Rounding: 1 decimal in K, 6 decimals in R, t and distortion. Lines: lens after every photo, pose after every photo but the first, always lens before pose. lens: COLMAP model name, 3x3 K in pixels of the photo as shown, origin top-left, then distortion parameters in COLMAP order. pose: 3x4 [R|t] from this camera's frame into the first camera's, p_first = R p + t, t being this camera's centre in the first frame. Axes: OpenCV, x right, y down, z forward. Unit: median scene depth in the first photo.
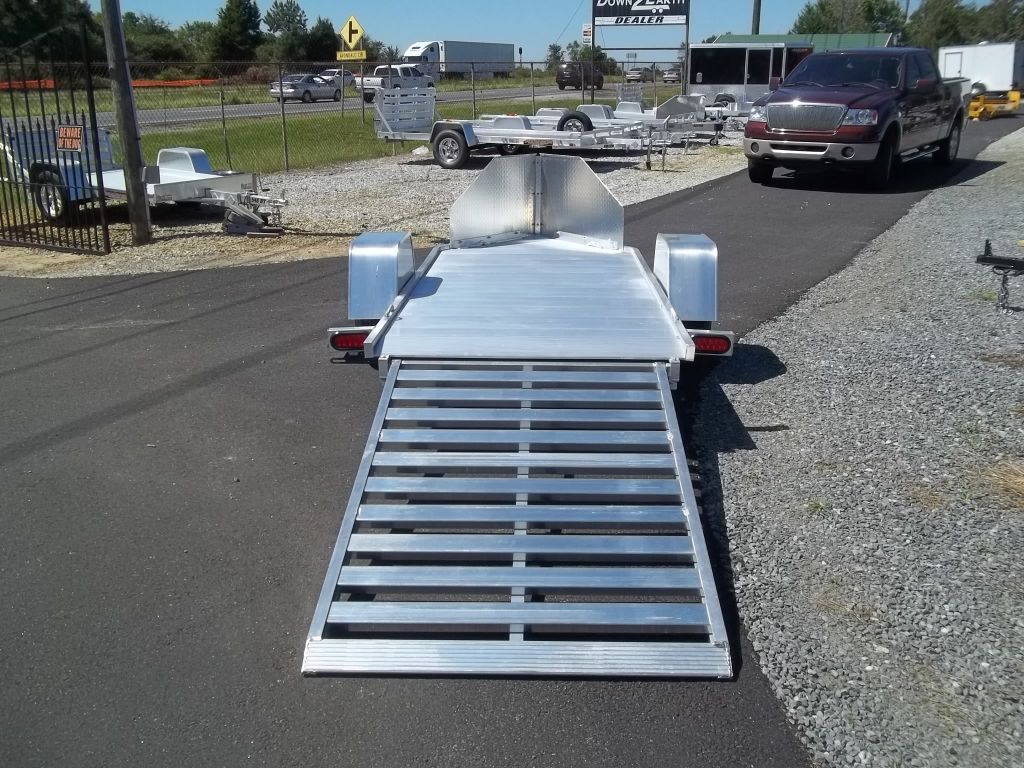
lens RADIAL K [[977.5, 0, 515.8], [0, 977.5, 377.4], [0, 0, 1]] dist [-0.030746, 0.039301]
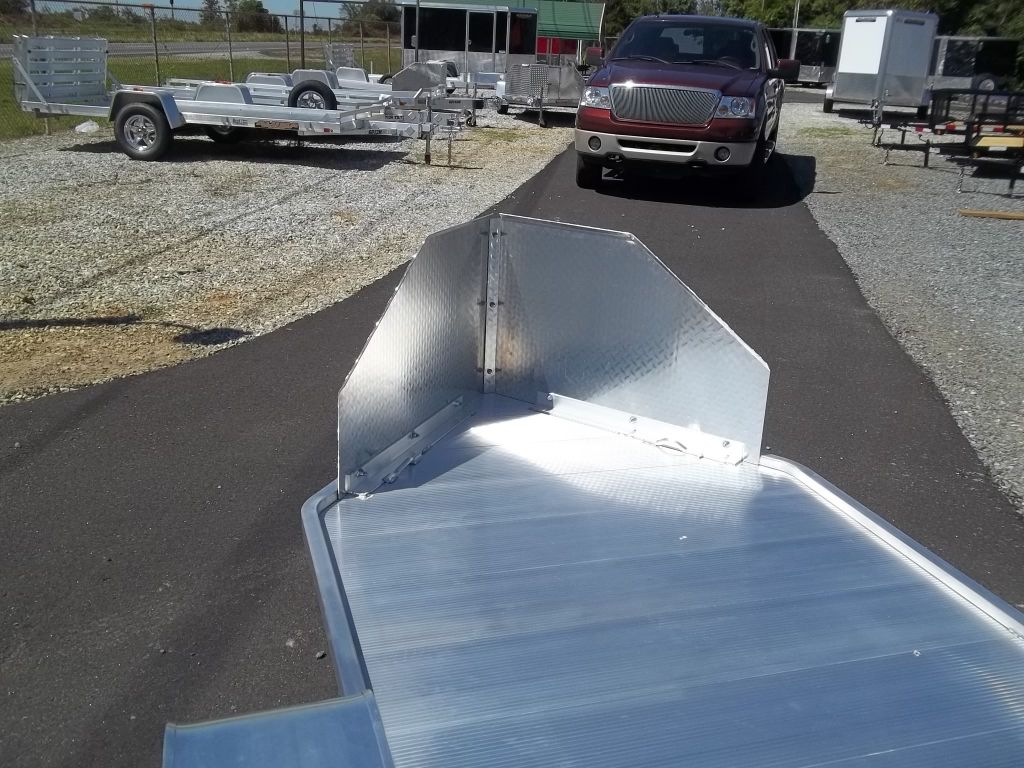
lens RADIAL K [[960.0, 0, 512.0], [0, 960.0, 384.0], [0, 0, 1]] dist [-0.022984, 0.008160]
pose [[0.942109, -0.064914, 0.328964, -0.068970], [0.049295, 0.997235, 0.055609, -0.102516], [-0.331664, -0.036174, 0.942704, 0.346085]]
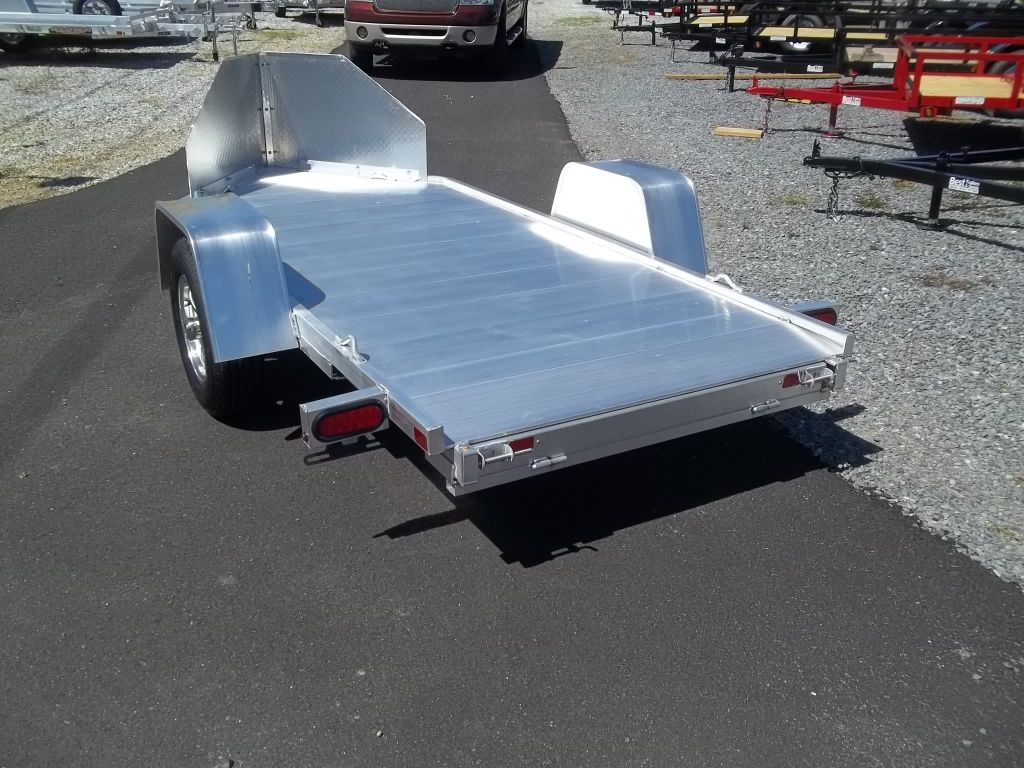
lens RADIAL K [[977.5, 0, 515.8], [0, 977.5, 377.4], [0, 0, 1]] dist [-0.030746, 0.039301]
pose [[0.851021, -0.188587, 0.490100, -0.128707], [0.131773, 0.980120, 0.148328, -0.047699], [-0.508330, -0.061648, 0.858953, 0.174688]]
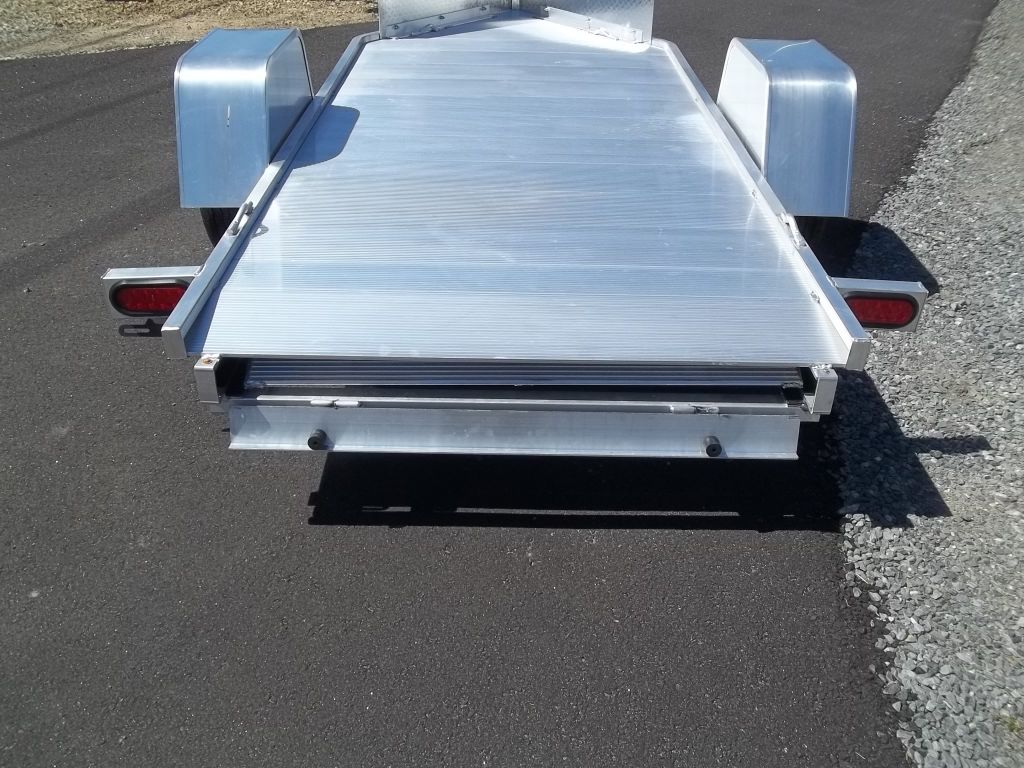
lens RADIAL K [[960.0, 0, 512.0], [0, 960.0, 384.0], [0, 0, 1]] dist [-0.022984, 0.008160]
pose [[0.999393, -0.002448, 0.034754, -0.001925], [-0.006834, 0.964376, 0.264446, -0.045275], [-0.034164, -0.264523, 0.963774, 0.189132]]
